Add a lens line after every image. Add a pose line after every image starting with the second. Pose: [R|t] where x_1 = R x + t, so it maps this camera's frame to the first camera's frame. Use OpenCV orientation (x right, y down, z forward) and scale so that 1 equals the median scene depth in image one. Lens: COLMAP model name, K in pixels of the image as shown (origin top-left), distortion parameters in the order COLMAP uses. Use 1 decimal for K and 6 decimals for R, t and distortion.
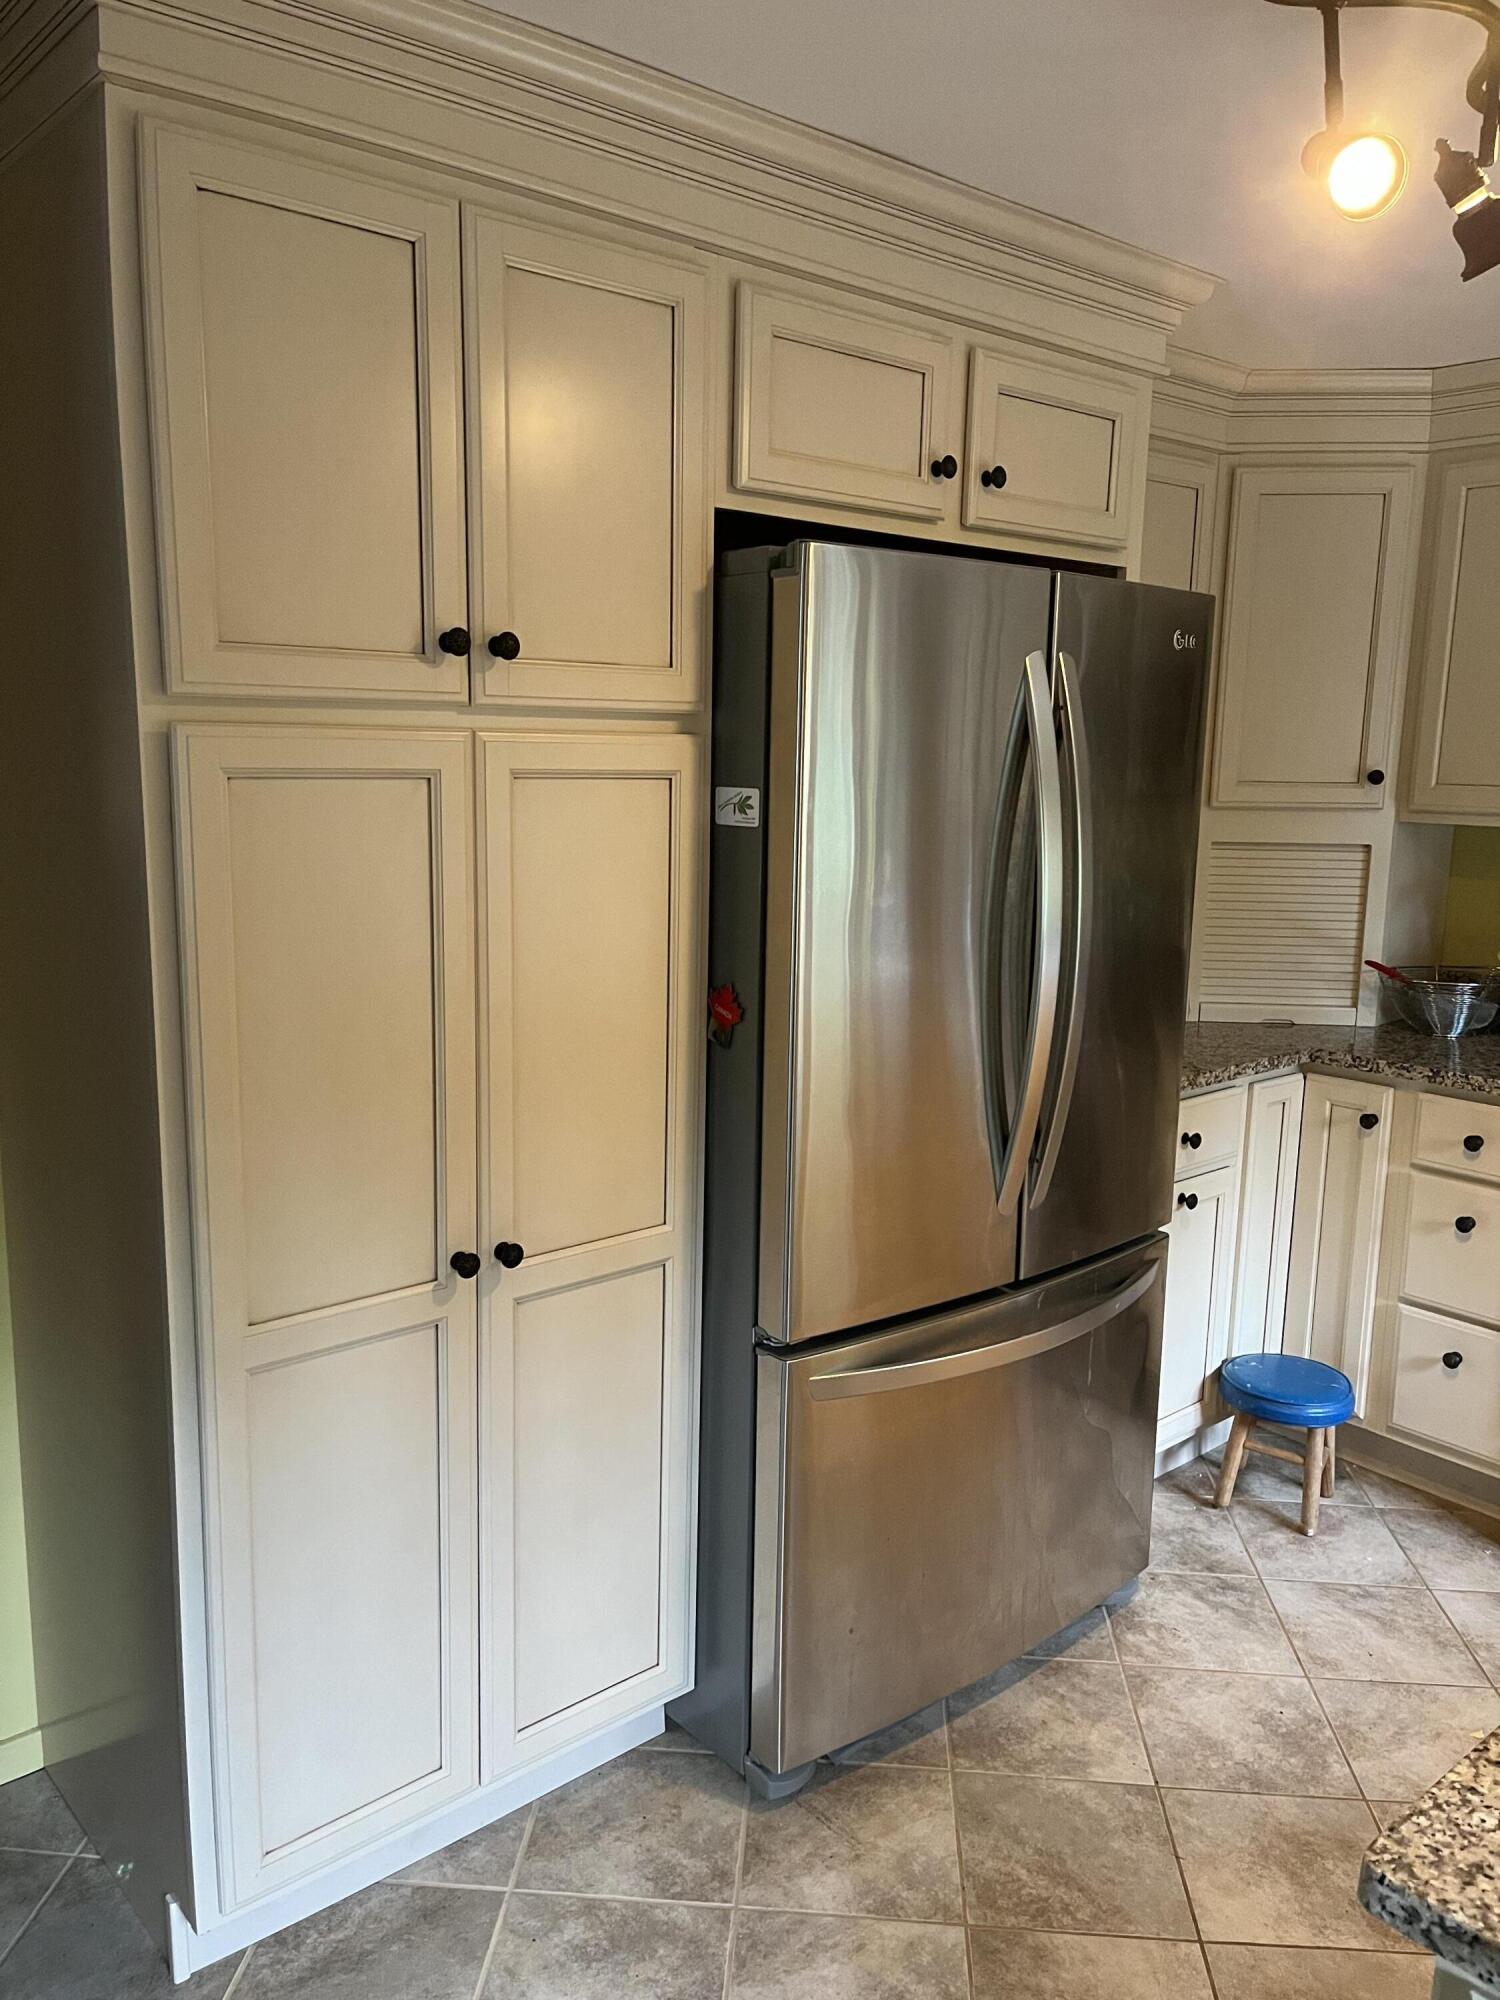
lens RADIAL K [[1545.5, 0, 750.0], [0, 1545.5, 1000.0], [0, 0, 1]] dist [0.017530, 0.002453]
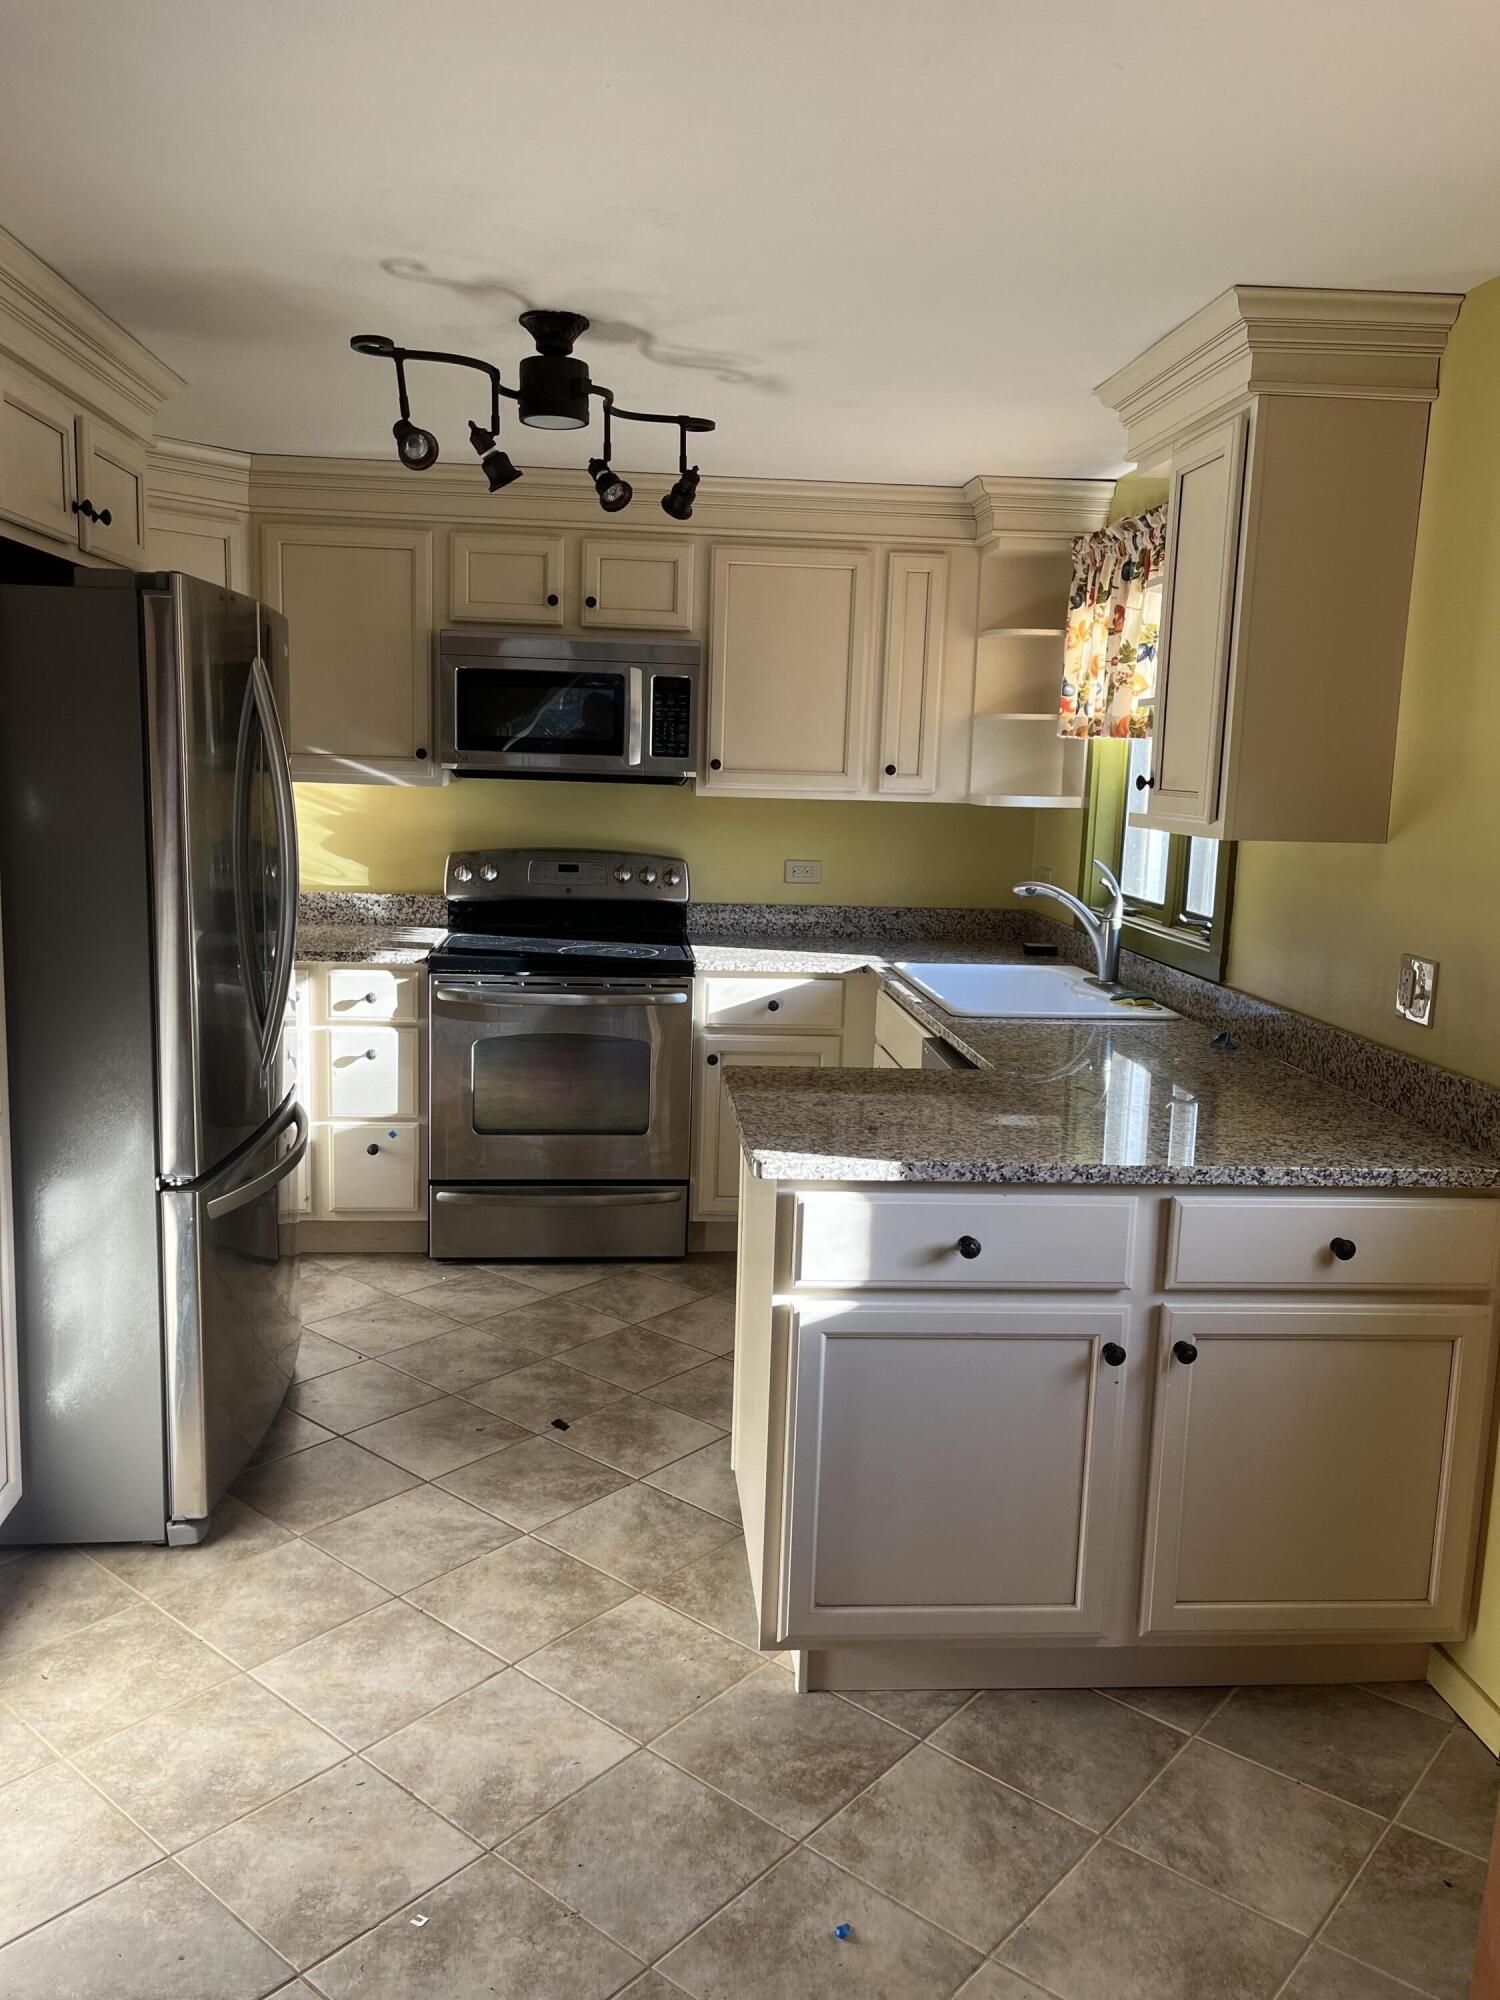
lens RADIAL K [[1545.5, 0, 750.0], [0, 1545.5, 1000.0], [0, 0, 1]] dist [0.017530, 0.002453]
pose [[0.585981, -0.132934, 0.799346, -0.518585], [0.126165, 0.989389, 0.072051, 0.035850], [-0.800443, 0.058629, 0.596535, -0.168187]]
